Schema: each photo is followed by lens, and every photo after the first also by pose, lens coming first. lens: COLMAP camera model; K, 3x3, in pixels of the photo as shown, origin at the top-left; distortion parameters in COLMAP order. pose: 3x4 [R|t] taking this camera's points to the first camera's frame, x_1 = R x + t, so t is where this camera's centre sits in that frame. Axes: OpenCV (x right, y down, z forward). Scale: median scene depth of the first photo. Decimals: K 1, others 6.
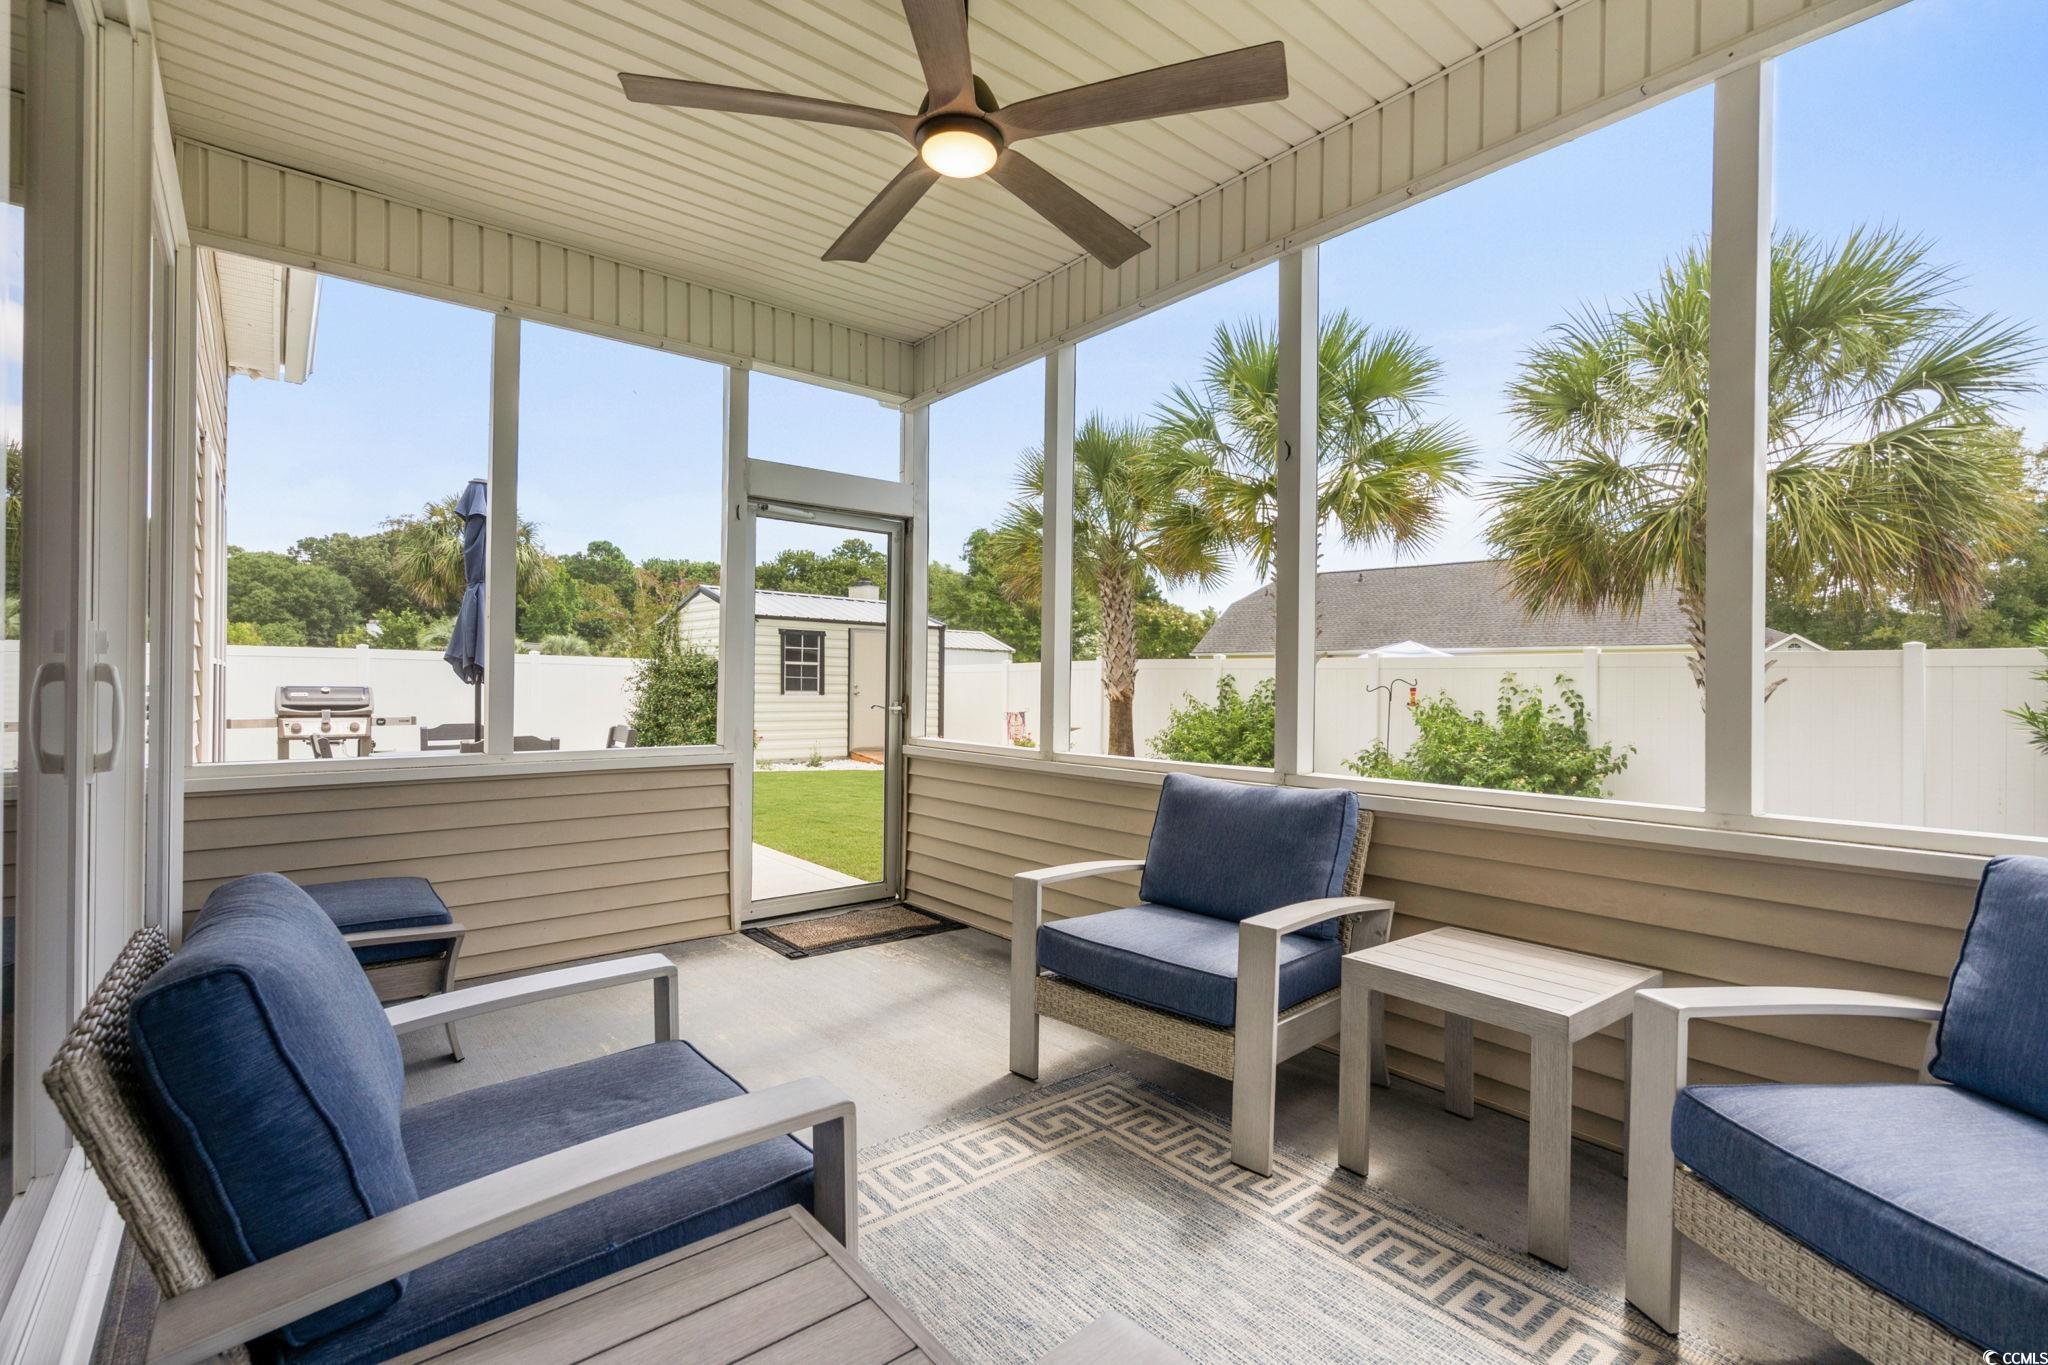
lens RADIAL K [[945.0, 0, 1015.8], [0, 945.0, 682.4], [0, 0, 1]] dist [-0.005354, 0.000843]
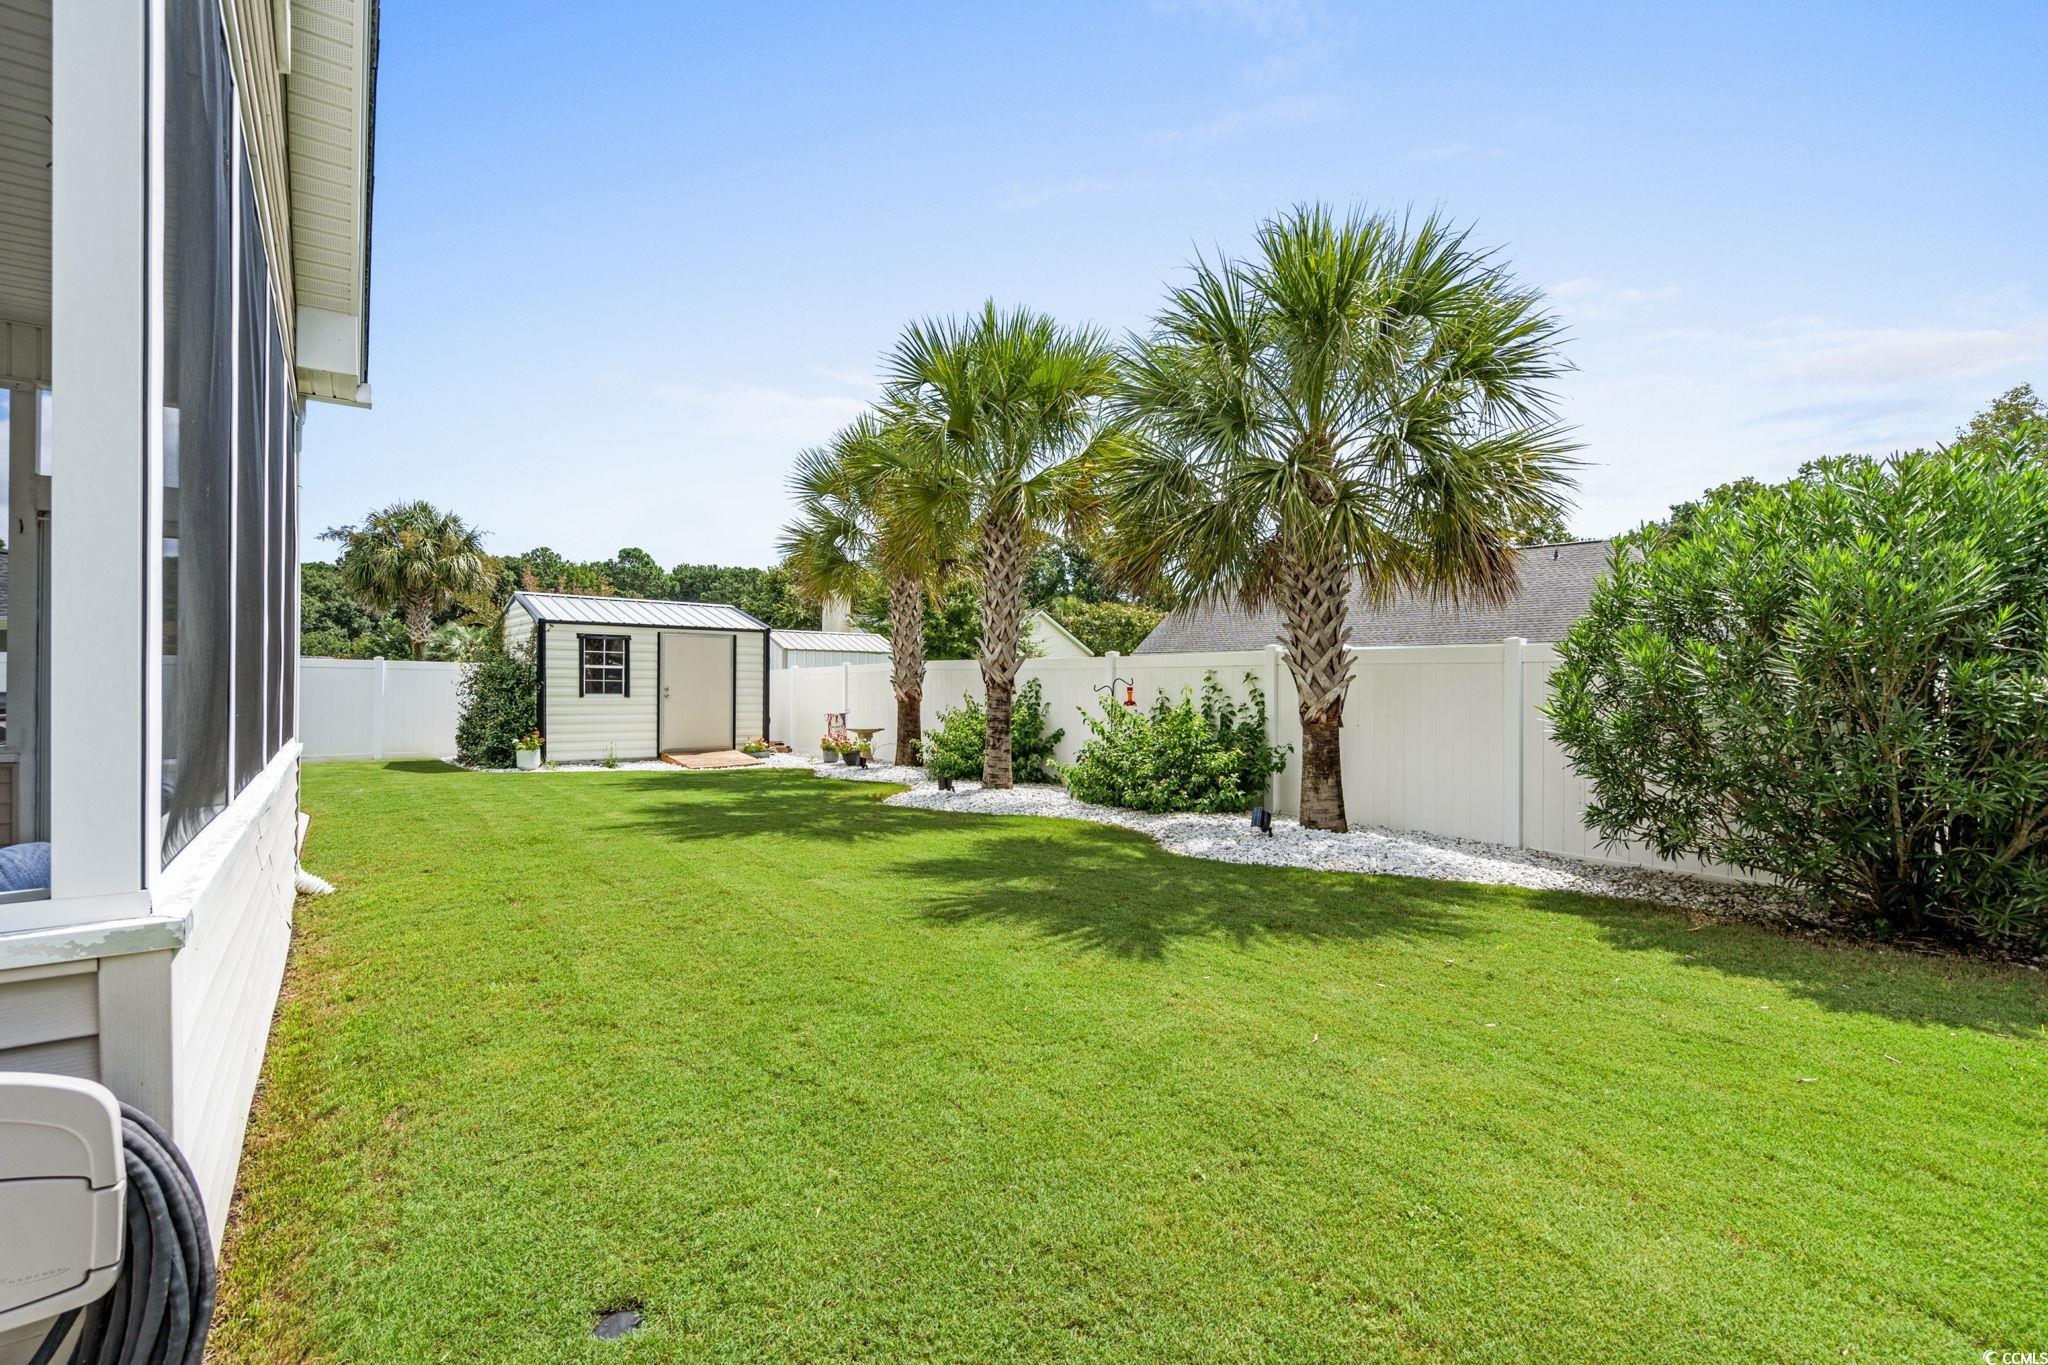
lens RADIAL K [[945.0, 0, 1016.7], [0, 945.0, 687.7], [0, 0, 1]] dist [-0.005354, 0.000843]
pose [[0.998691, -0.005960, -0.050799, 0.255178], [0.006150, 0.999975, 0.003591, 0.001505], [0.050777, -0.003899, 0.998702, -0.000718]]
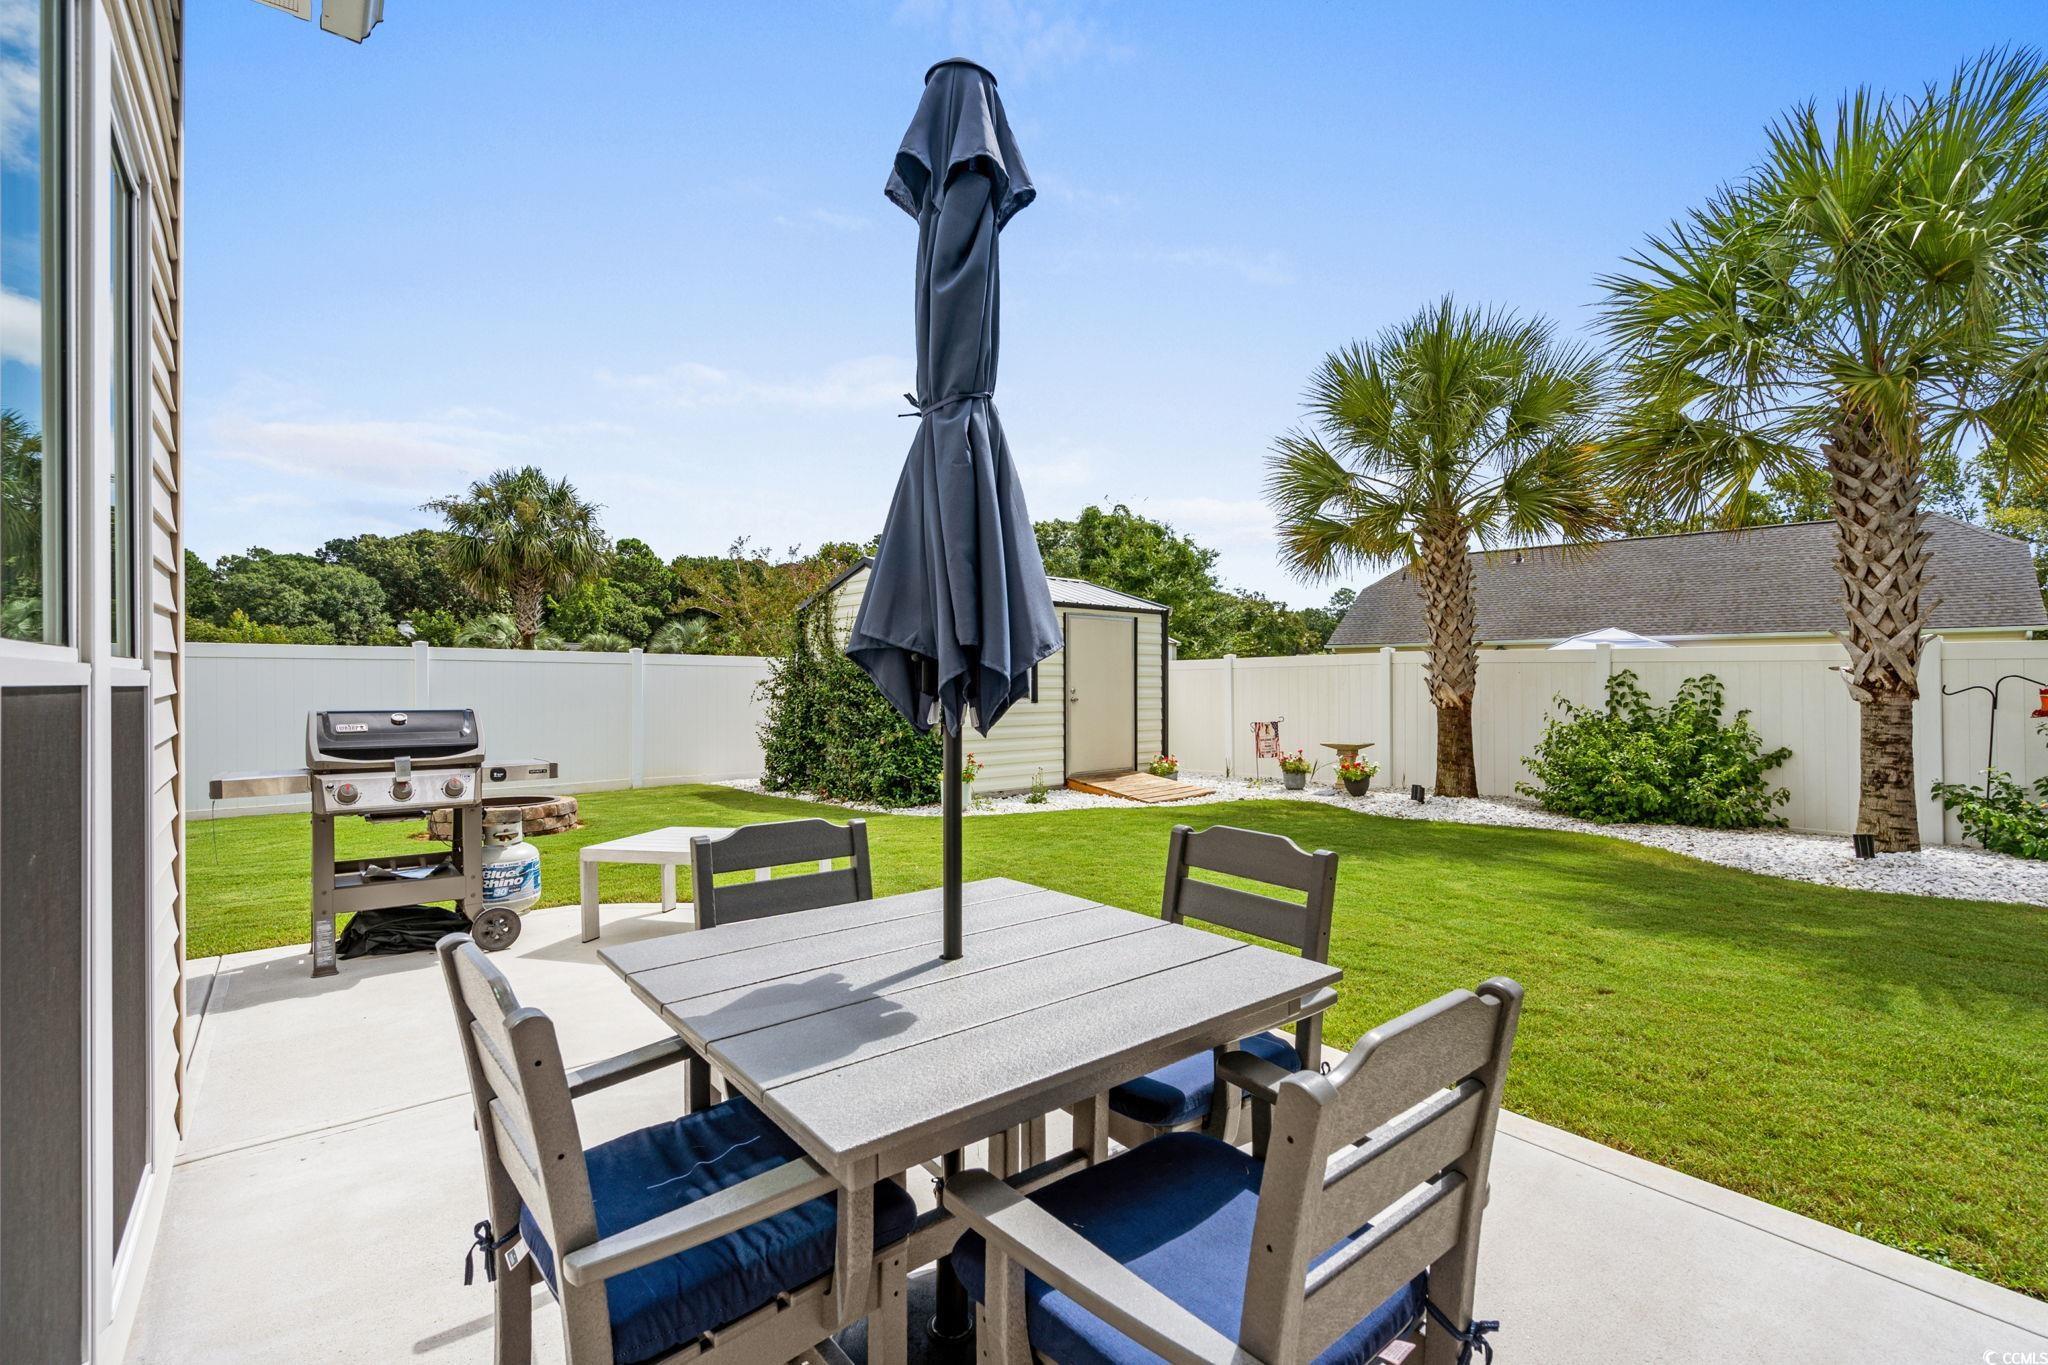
lens RADIAL K [[945.0, 0, 1014.5], [0, 945.0, 679.5], [0, 0, 1]] dist [-0.005354, 0.000843]
pose [[0.999742, -0.010078, -0.020352, -0.194794], [0.010103, 0.999948, 0.001137, -0.005912], [0.020340, -0.001343, 0.999792, 0.247004]]
